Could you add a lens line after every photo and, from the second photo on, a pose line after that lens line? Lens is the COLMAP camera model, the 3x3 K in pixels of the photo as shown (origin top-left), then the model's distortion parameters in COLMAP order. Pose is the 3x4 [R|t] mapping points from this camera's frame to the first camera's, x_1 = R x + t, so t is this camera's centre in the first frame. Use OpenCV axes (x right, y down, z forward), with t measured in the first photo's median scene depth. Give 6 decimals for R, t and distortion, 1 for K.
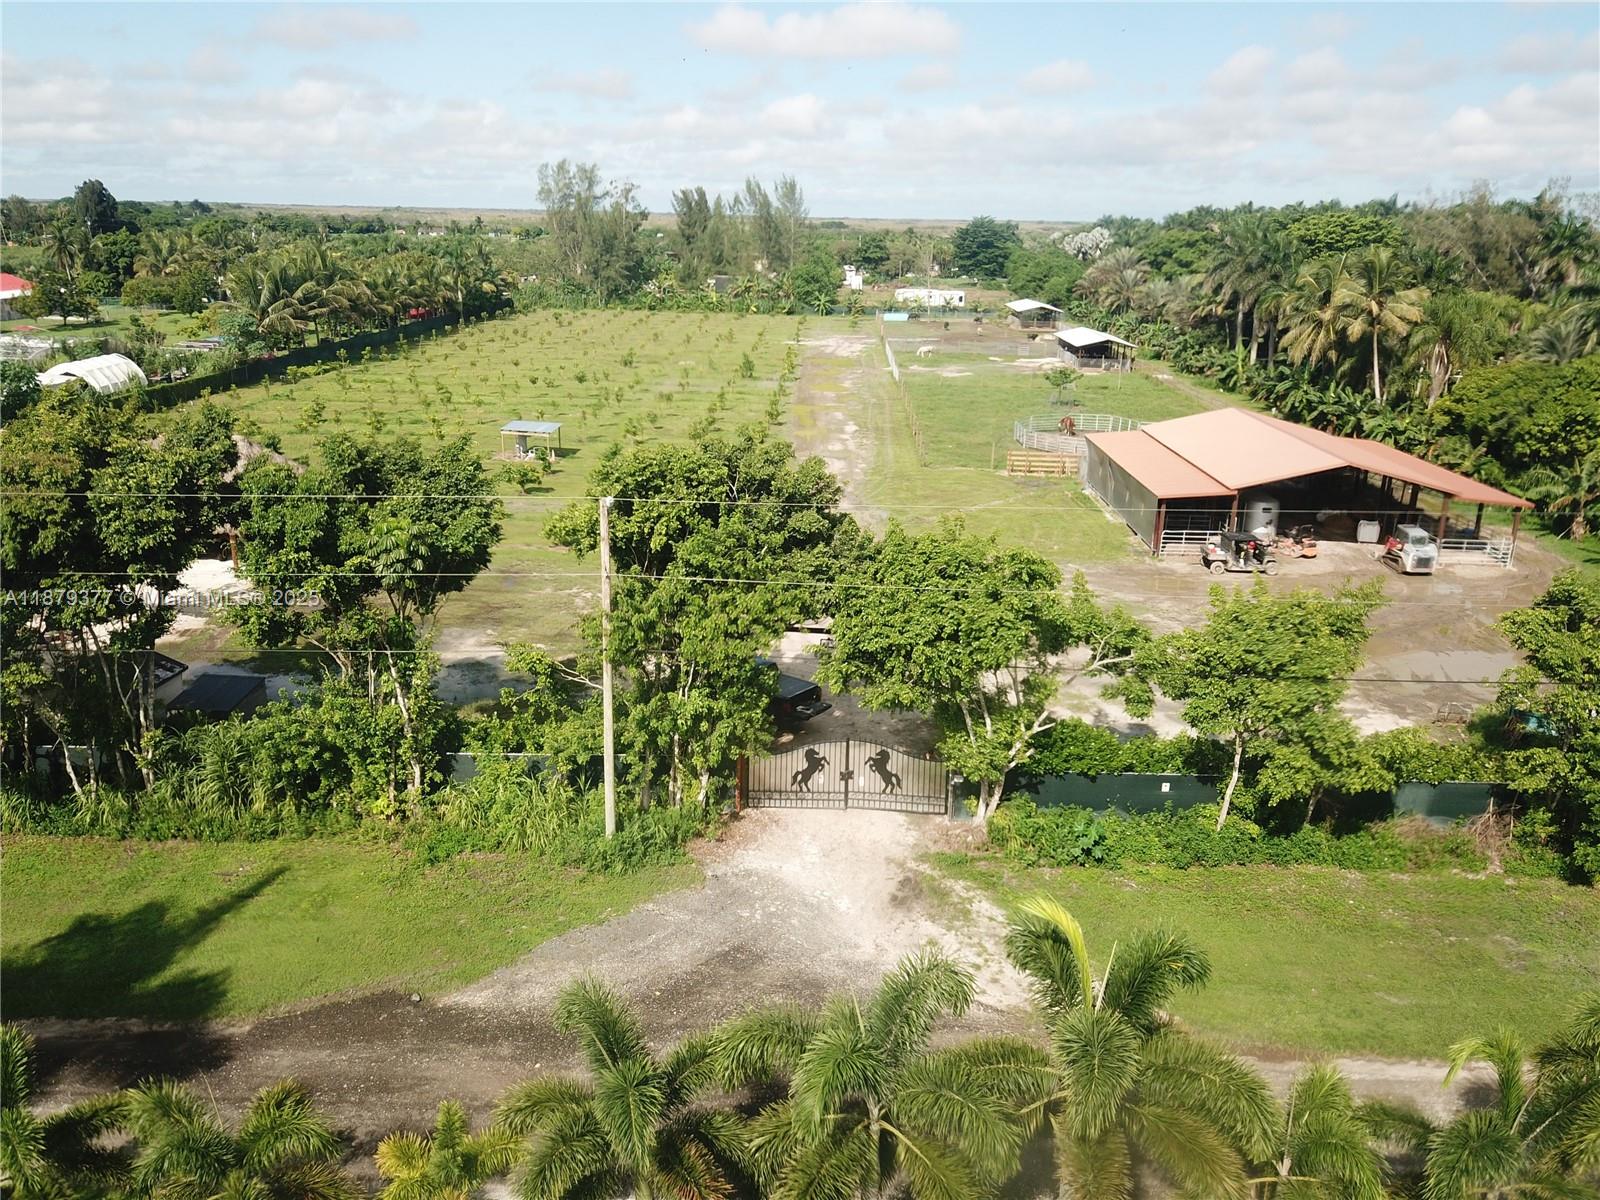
lens RADIAL K [[1247.0, 0, 790.9], [0, 1247.0, 606.3], [0, 0, 1]] dist [-0.005361, 0.001934]
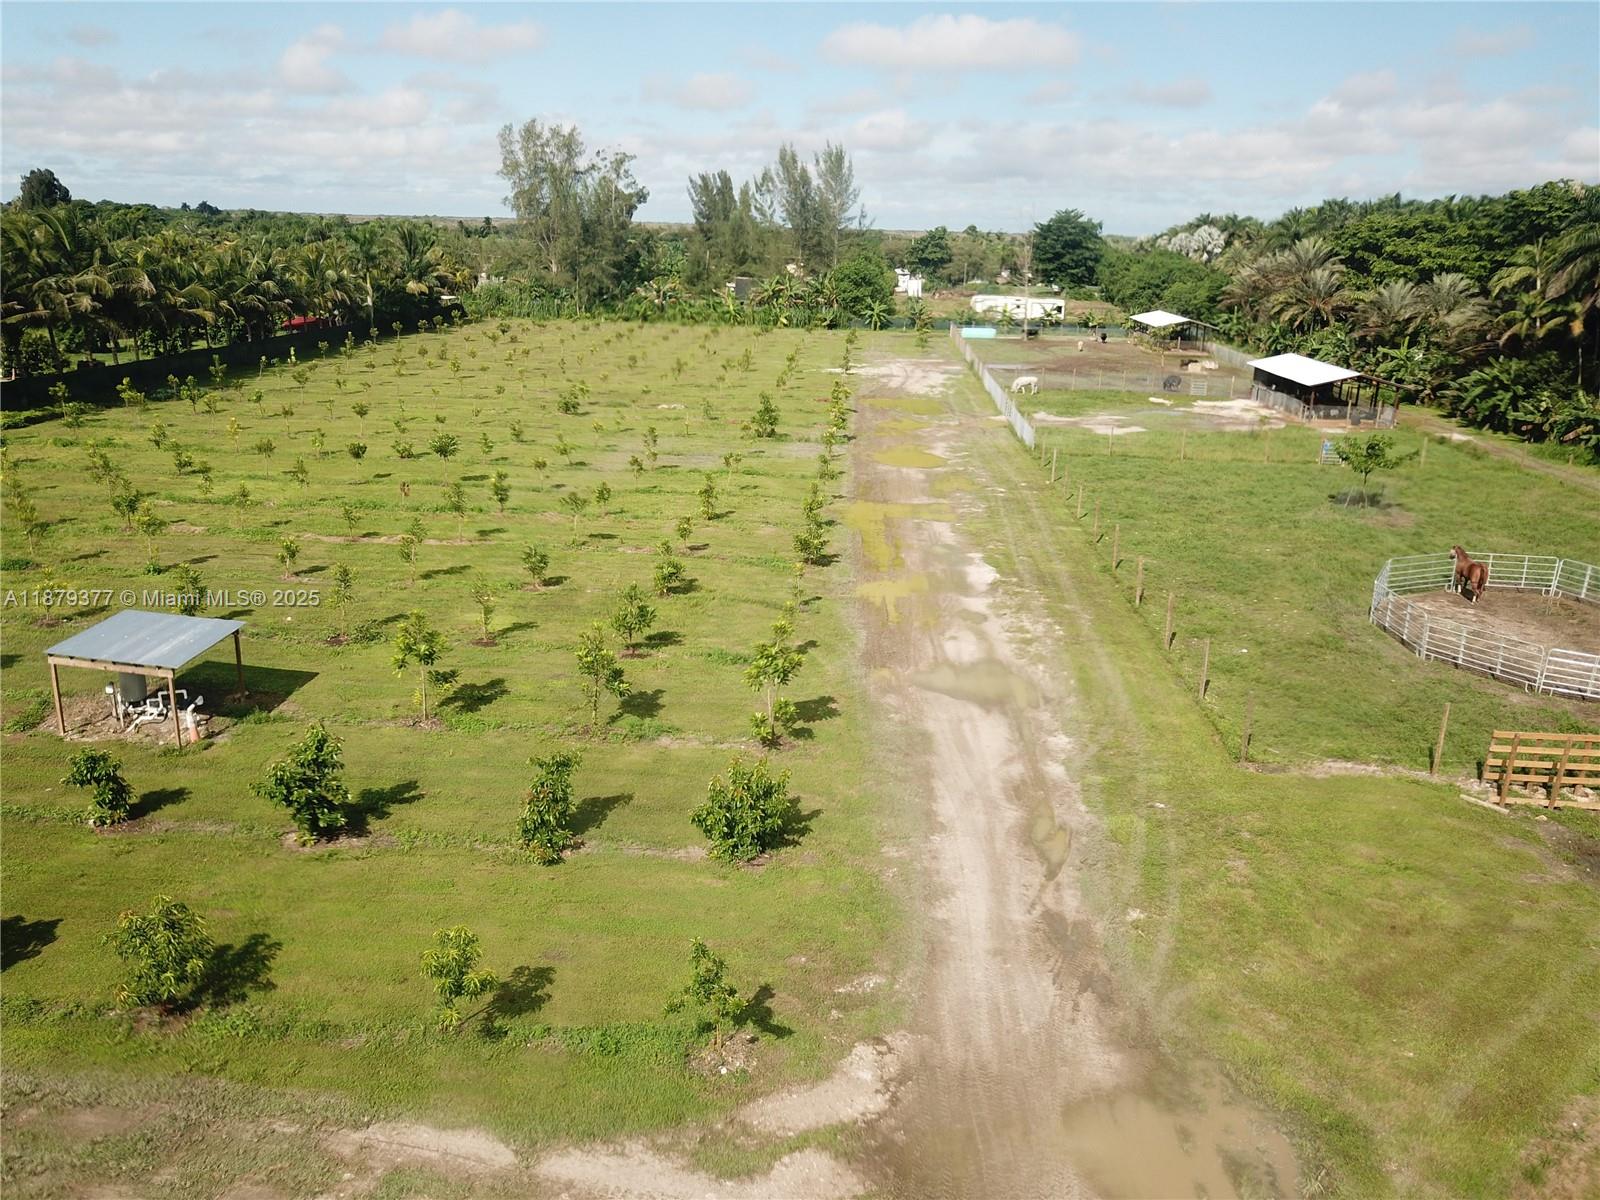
lens RADIAL K [[1247.0, 0, 790.9], [0, 1247.0, 606.3], [0, 0, 1]] dist [-0.005361, 0.001934]
pose [[0.999617, 0.013716, -0.024032, -0.012718], [-0.013952, 0.999856, -0.009688, -0.140721], [0.023895, 0.010020, 0.999664, 0.596638]]
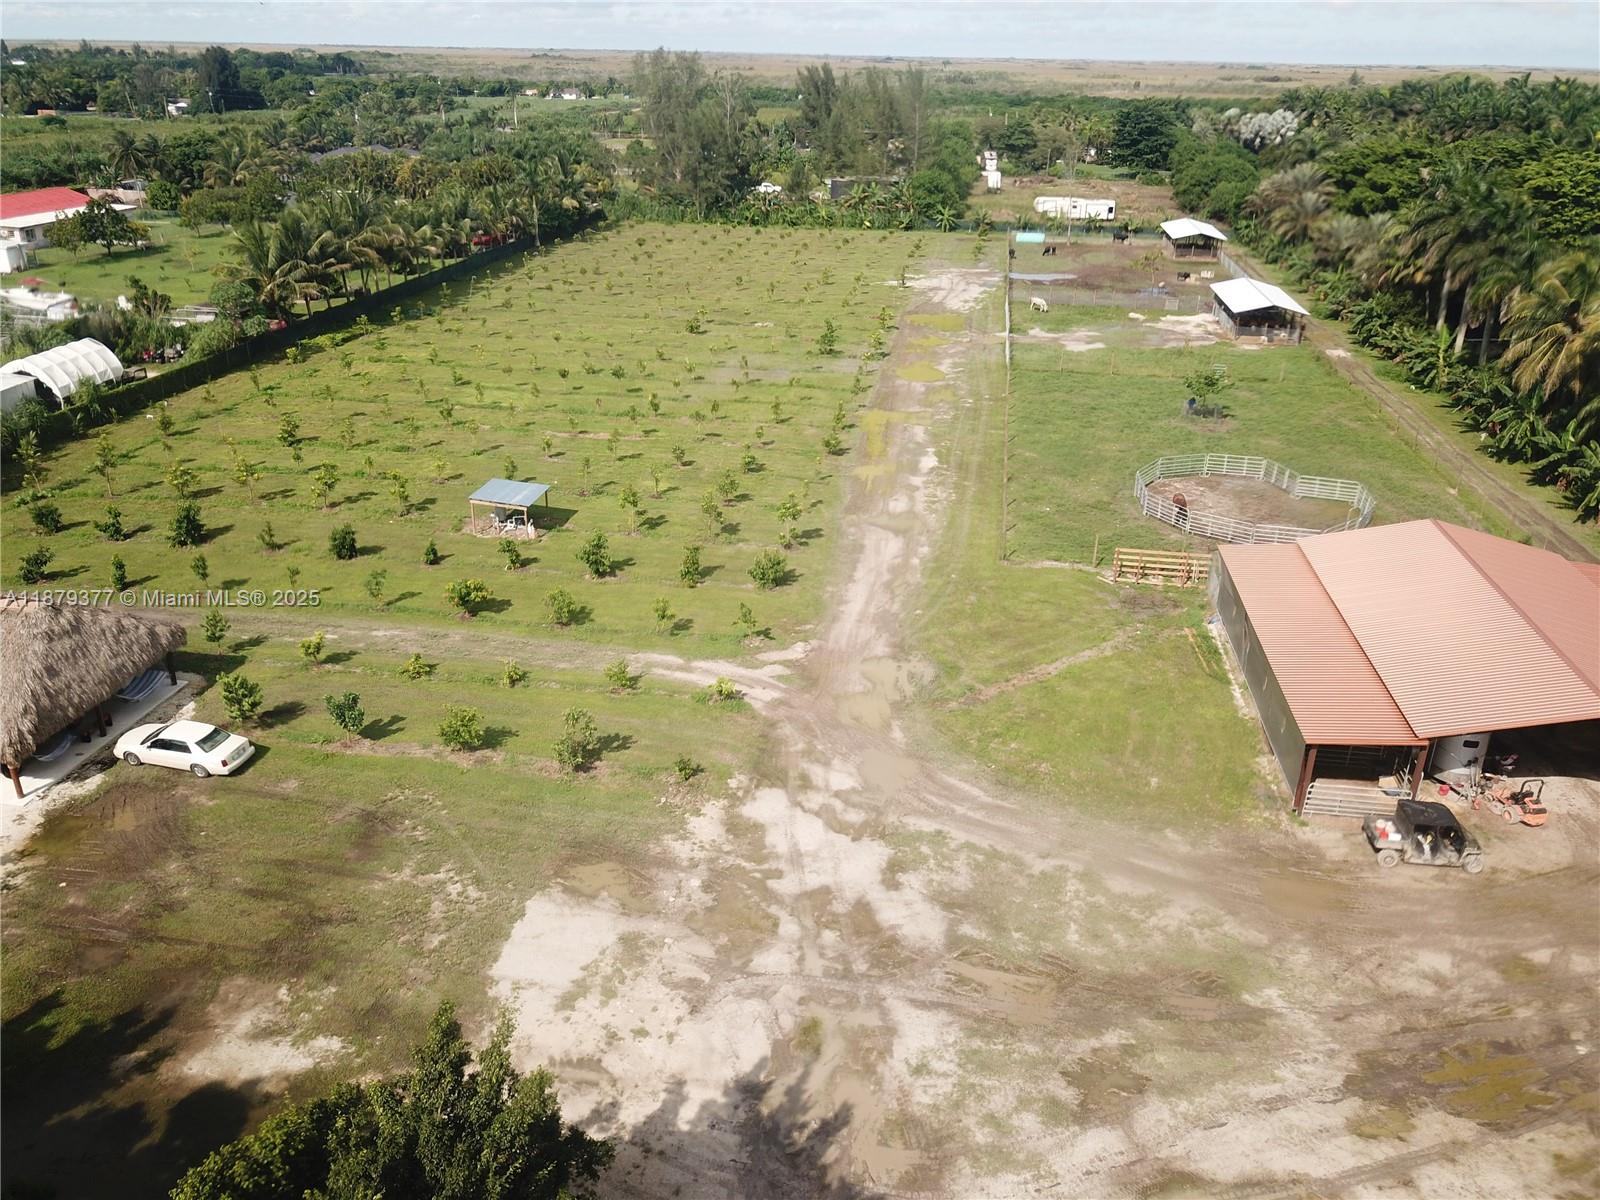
lens RADIAL K [[1248.3, 0, 795.6], [0, 1248.3, 596.8], [0, 0, 1]] dist [0.002881, -0.001231]
pose [[0.993300, 0.042410, -0.107499, 0.058706], [-0.030959, 0.993880, 0.106036, -0.155396], [0.111338, -0.101998, 0.988534, 0.204815]]
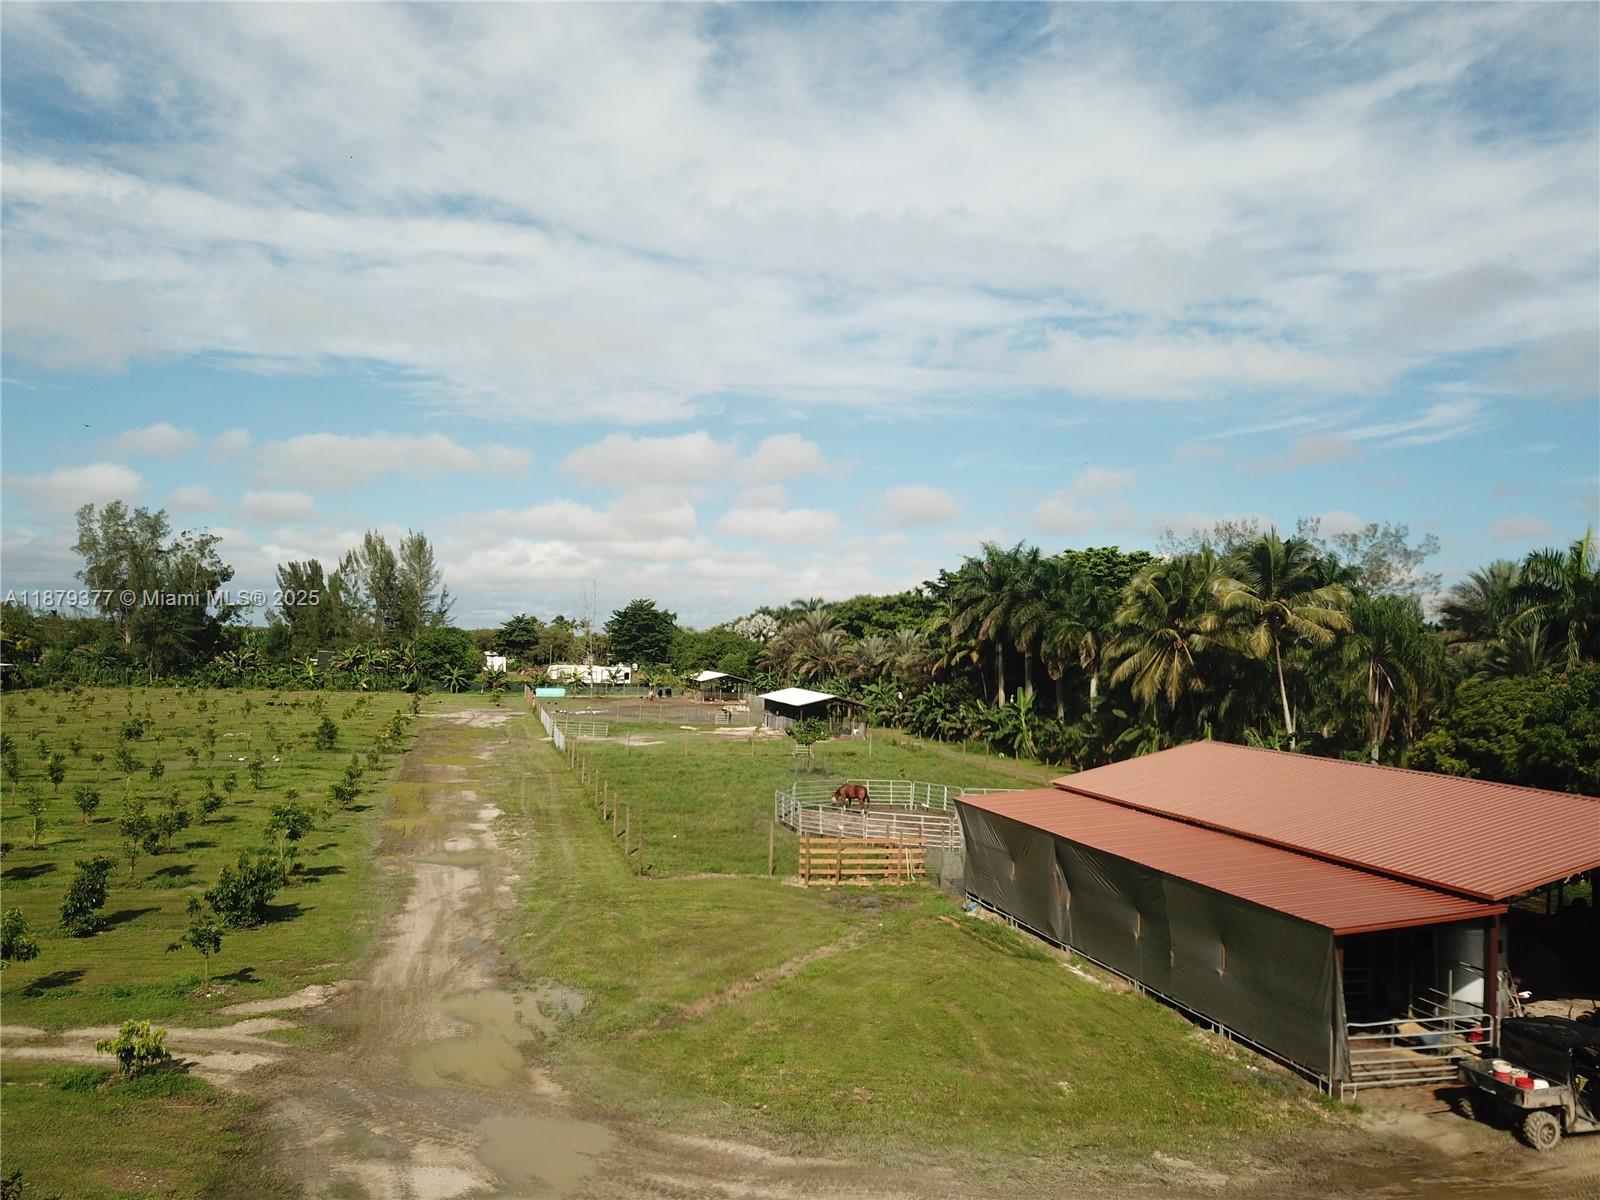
lens RADIAL K [[1237.3, 0, 793.5], [0, 1237.3, 588.4], [0, 0, 1]] dist [0.006128, -0.006981]
pose [[0.959981, 0.019627, 0.279375, 0.023047], [0.074931, 0.943175, -0.323739, -0.051094], [-0.269853, 0.331718, 0.903959, 0.458074]]
